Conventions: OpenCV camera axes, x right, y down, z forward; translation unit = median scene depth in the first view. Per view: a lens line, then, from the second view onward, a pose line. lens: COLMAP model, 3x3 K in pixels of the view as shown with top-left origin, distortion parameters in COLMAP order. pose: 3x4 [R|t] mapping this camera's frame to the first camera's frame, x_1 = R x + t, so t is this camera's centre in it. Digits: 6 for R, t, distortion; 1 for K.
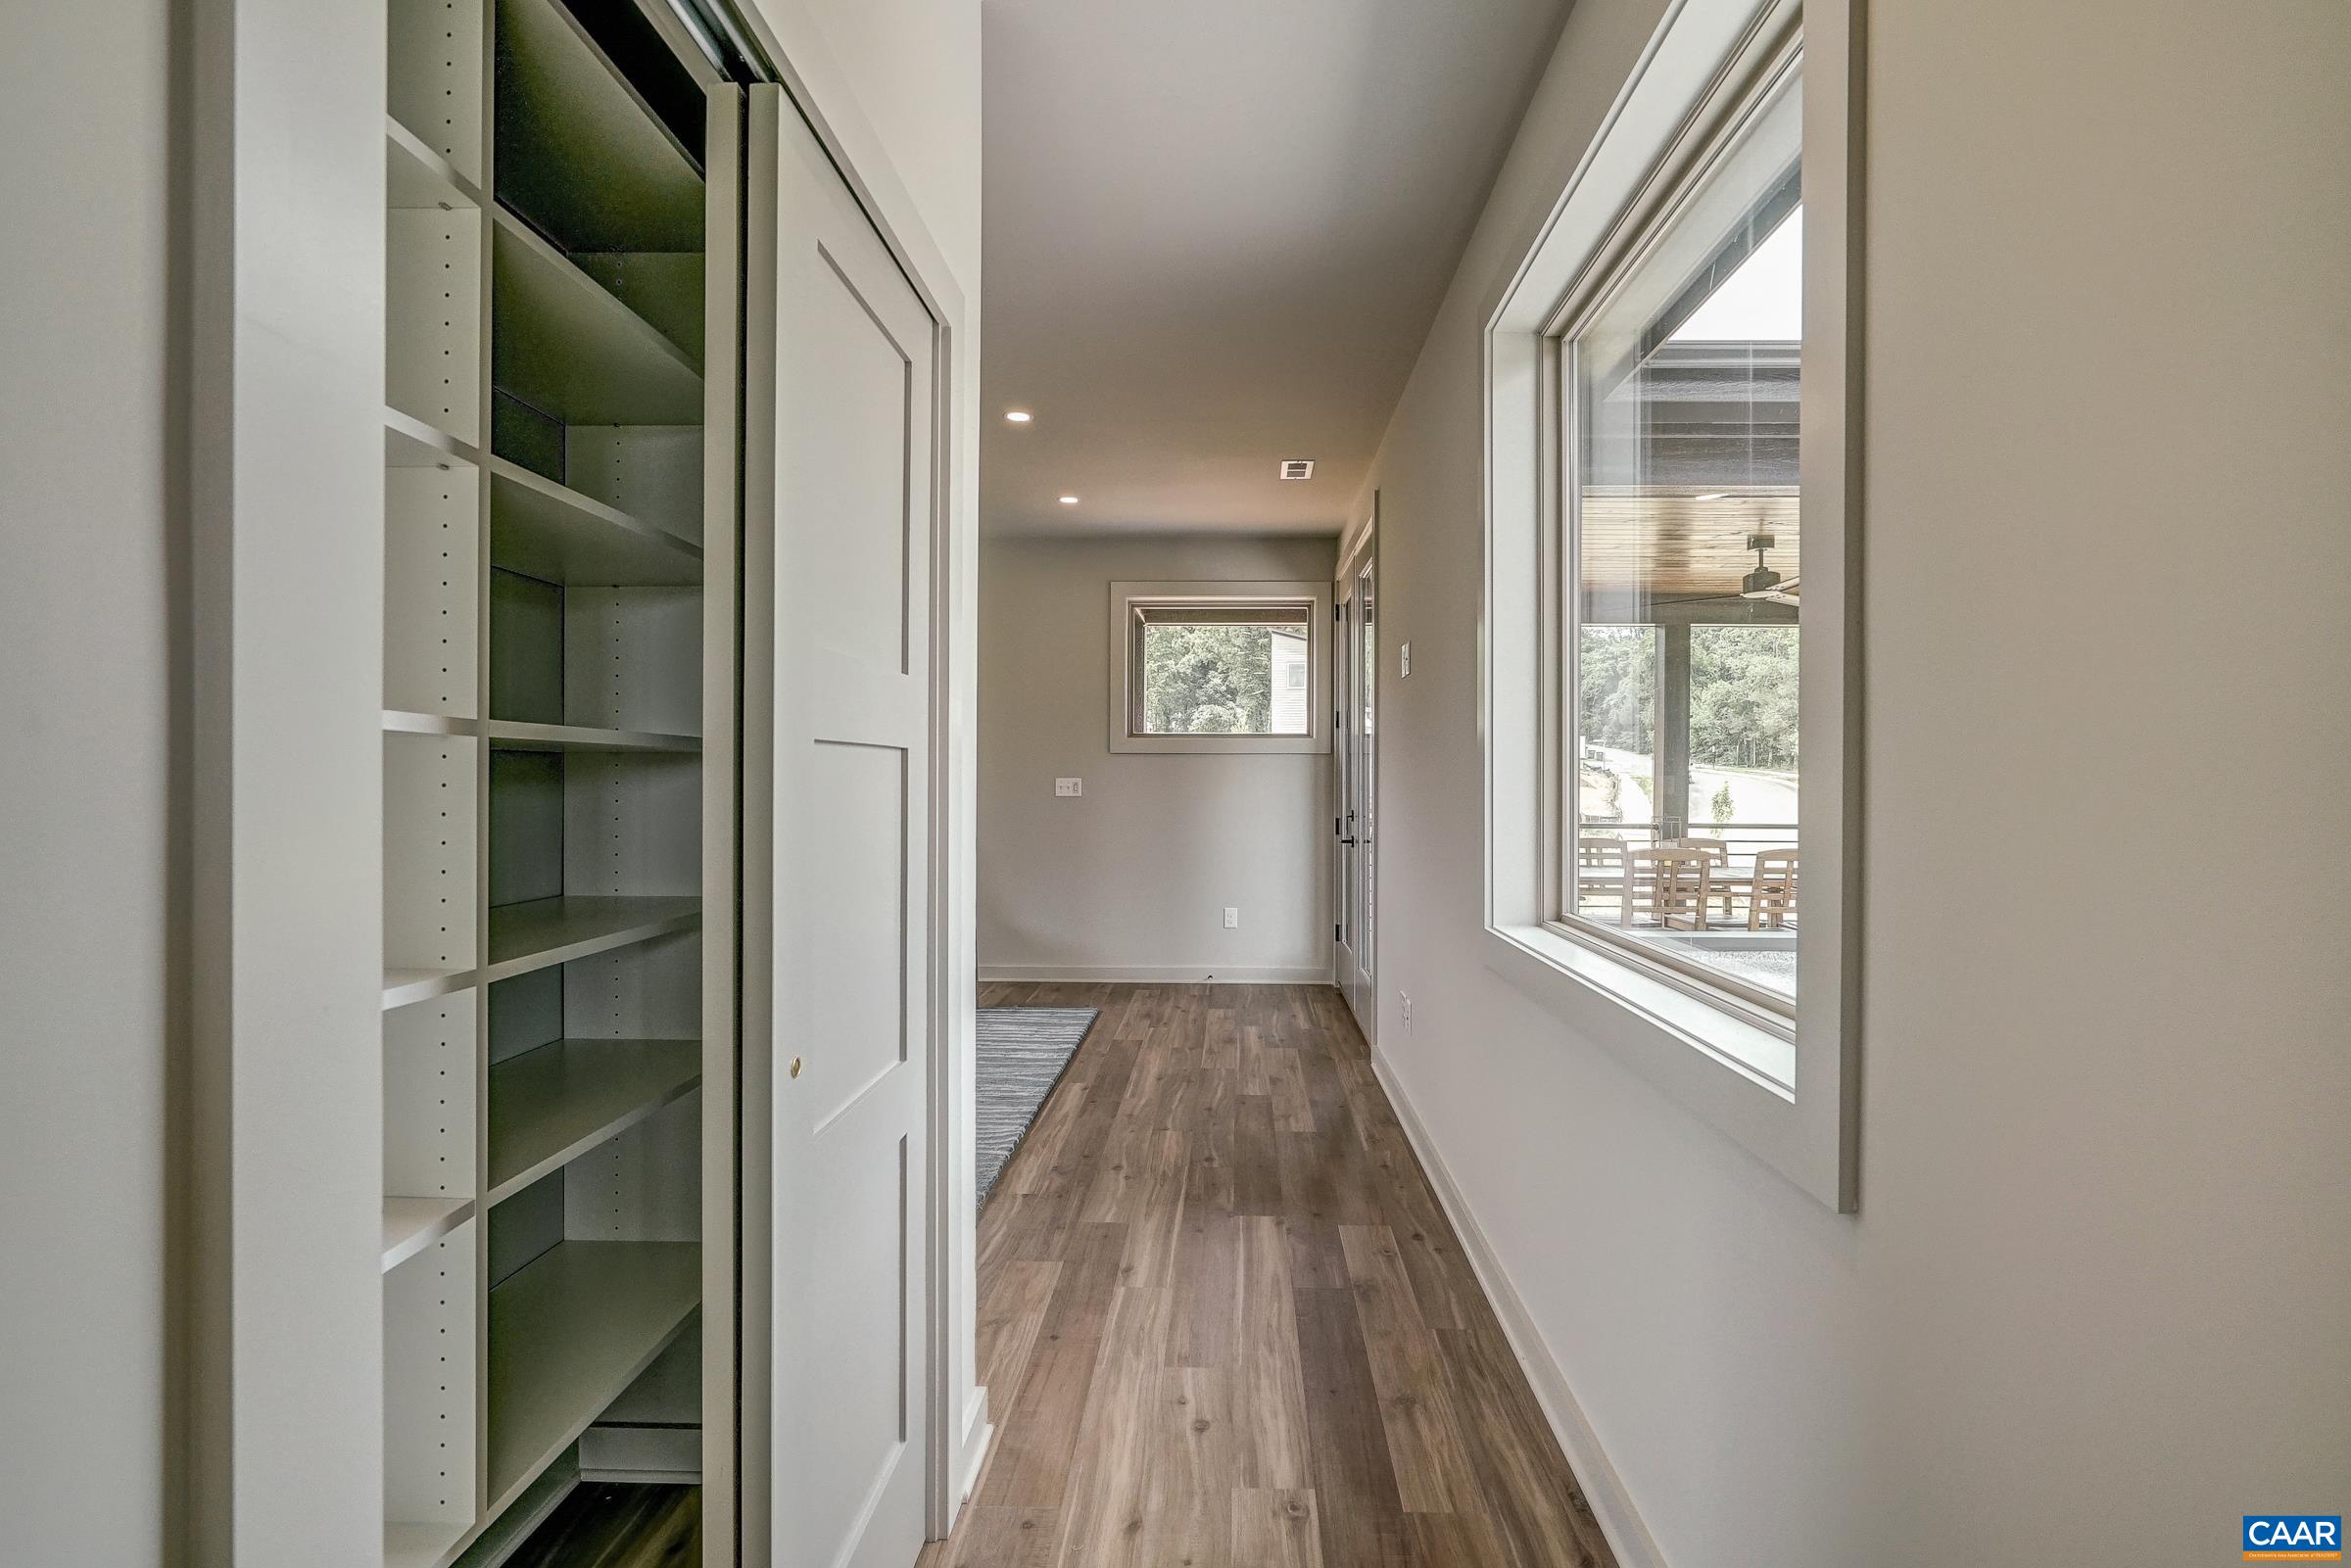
lens RADIAL K [[1121.4, 0, 1235.5], [0, 1121.4, 773.1], [0, 0, 1]] dist [-0.003474, 0.000716]
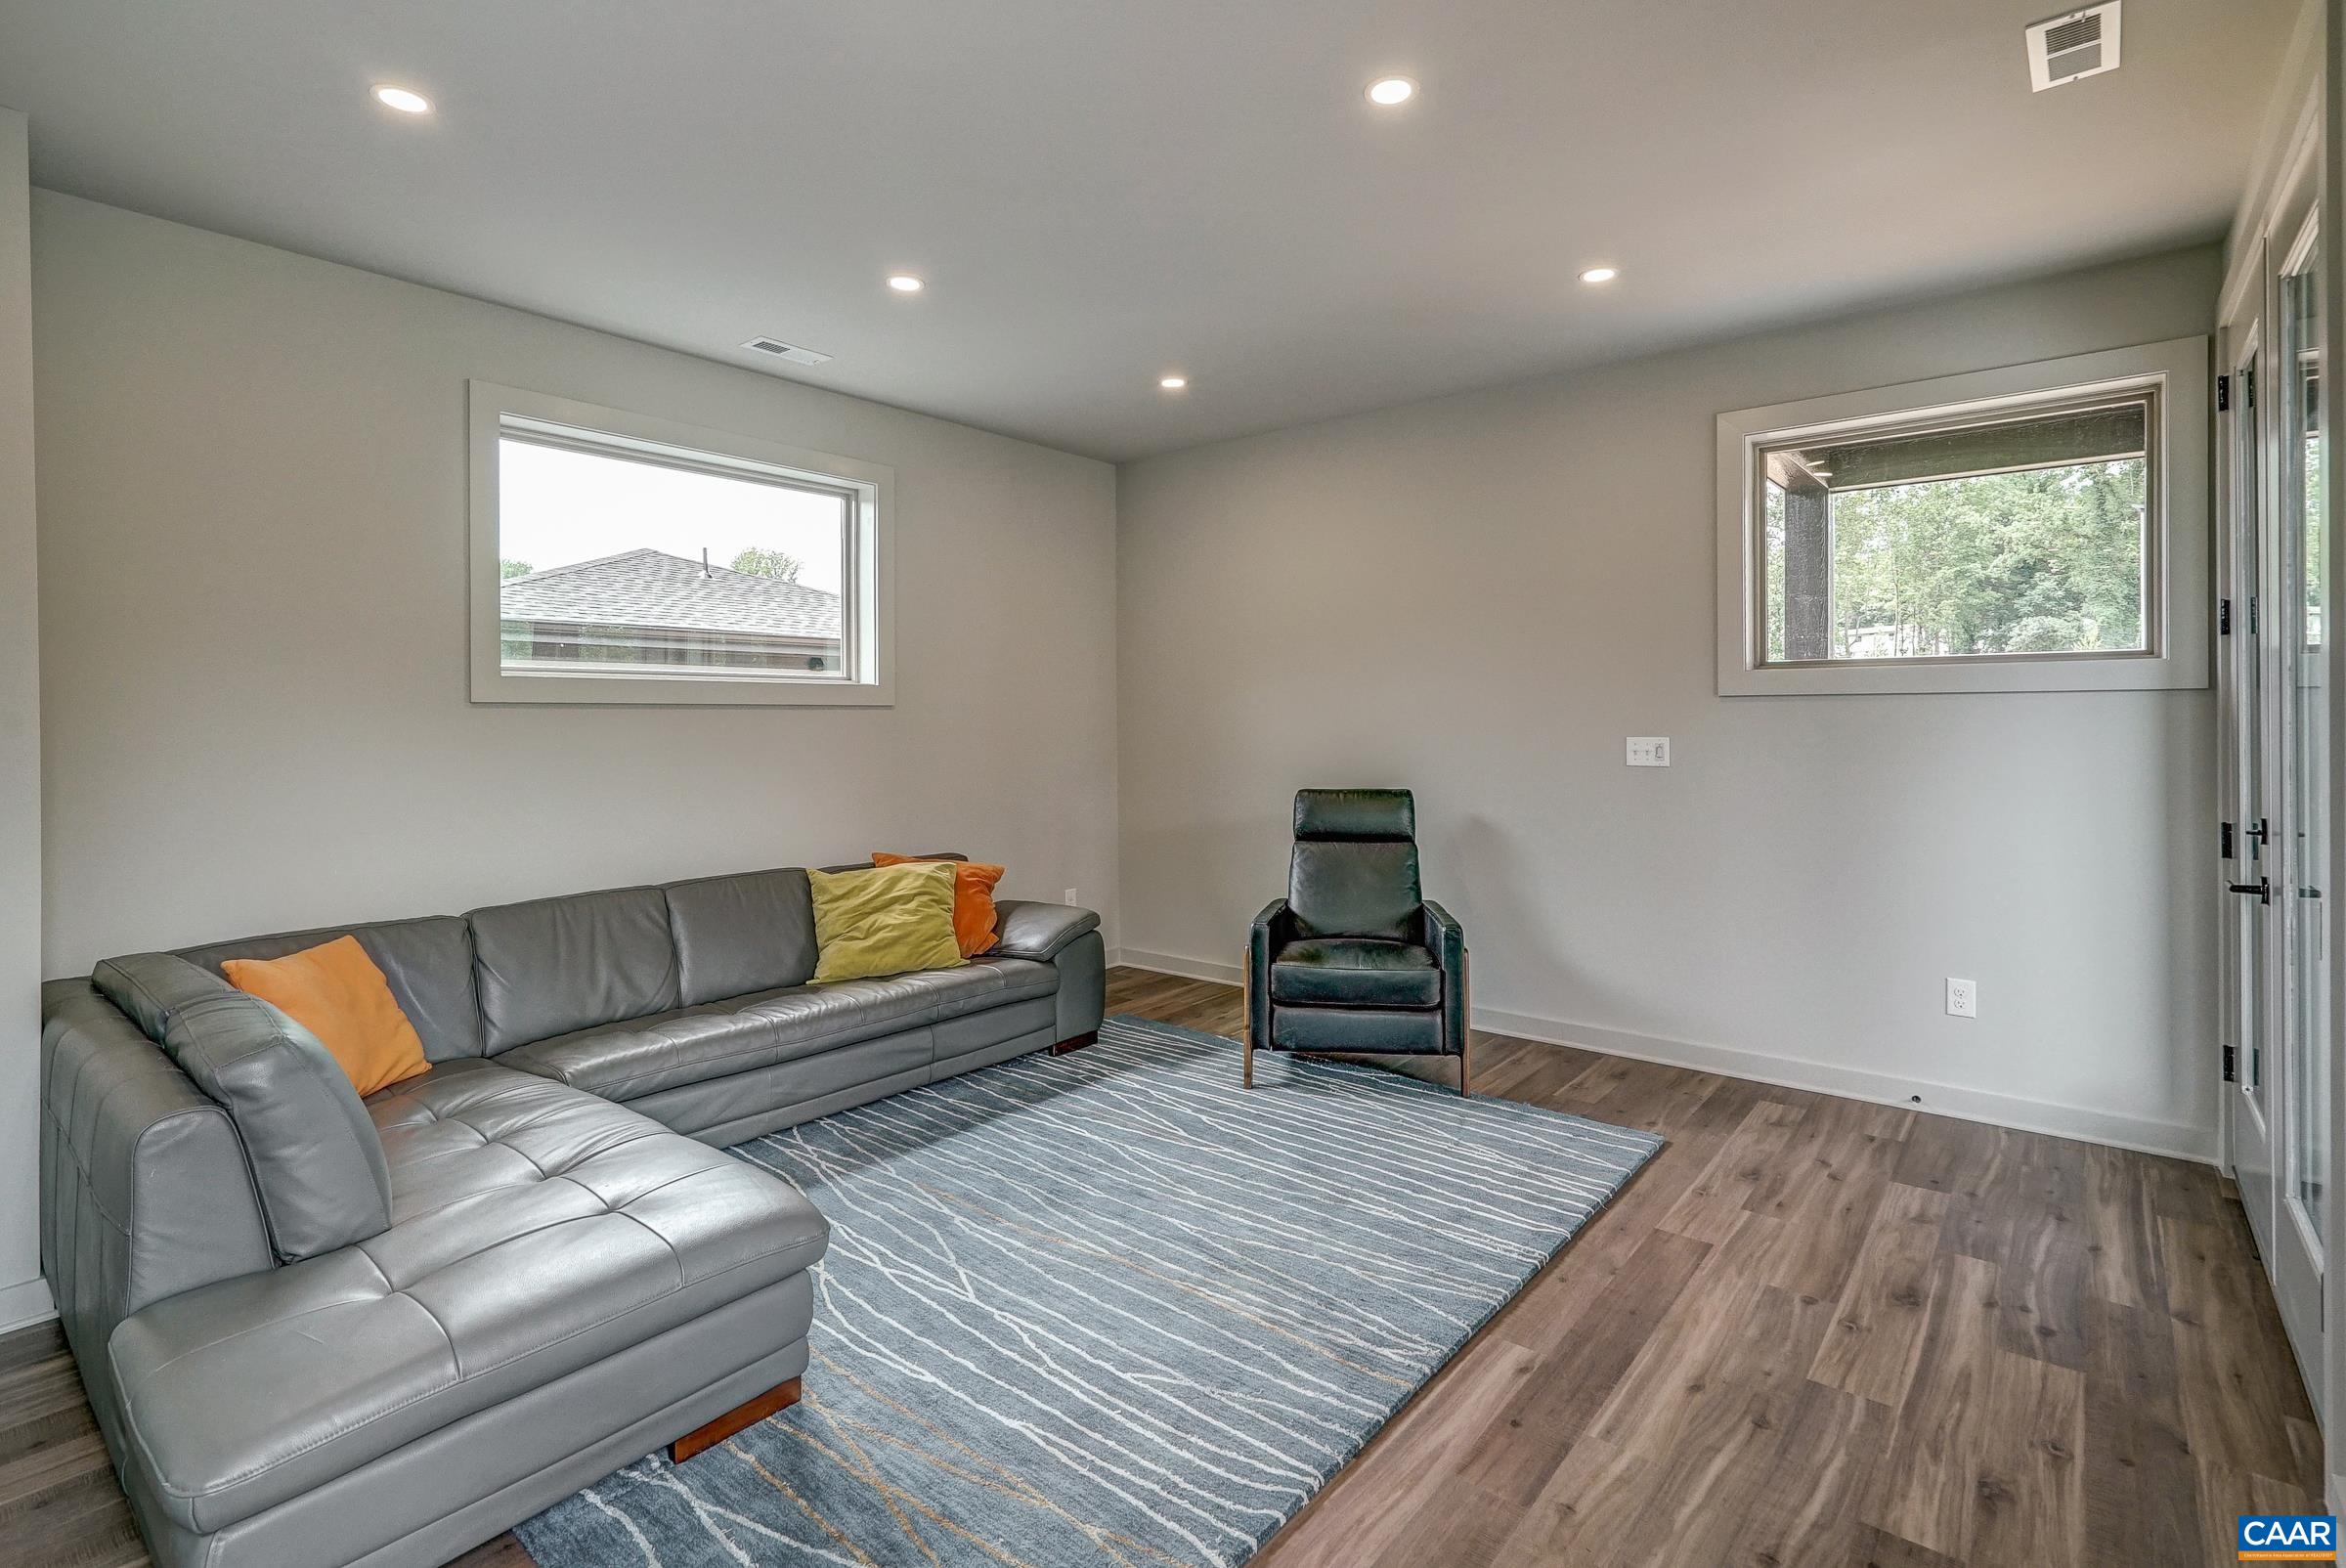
lens RADIAL K [[1119.2, 0, 1173.7], [0, 1119.2, 717.7], [0, 0, 1]] dist [-0.003474, 0.000716]
pose [[0.773953, -0.006454, -0.633210, 0.049960], [0.011439, 0.999927, 0.003790, -0.013706], [0.633140, -0.010177, 0.773971, 0.386381]]
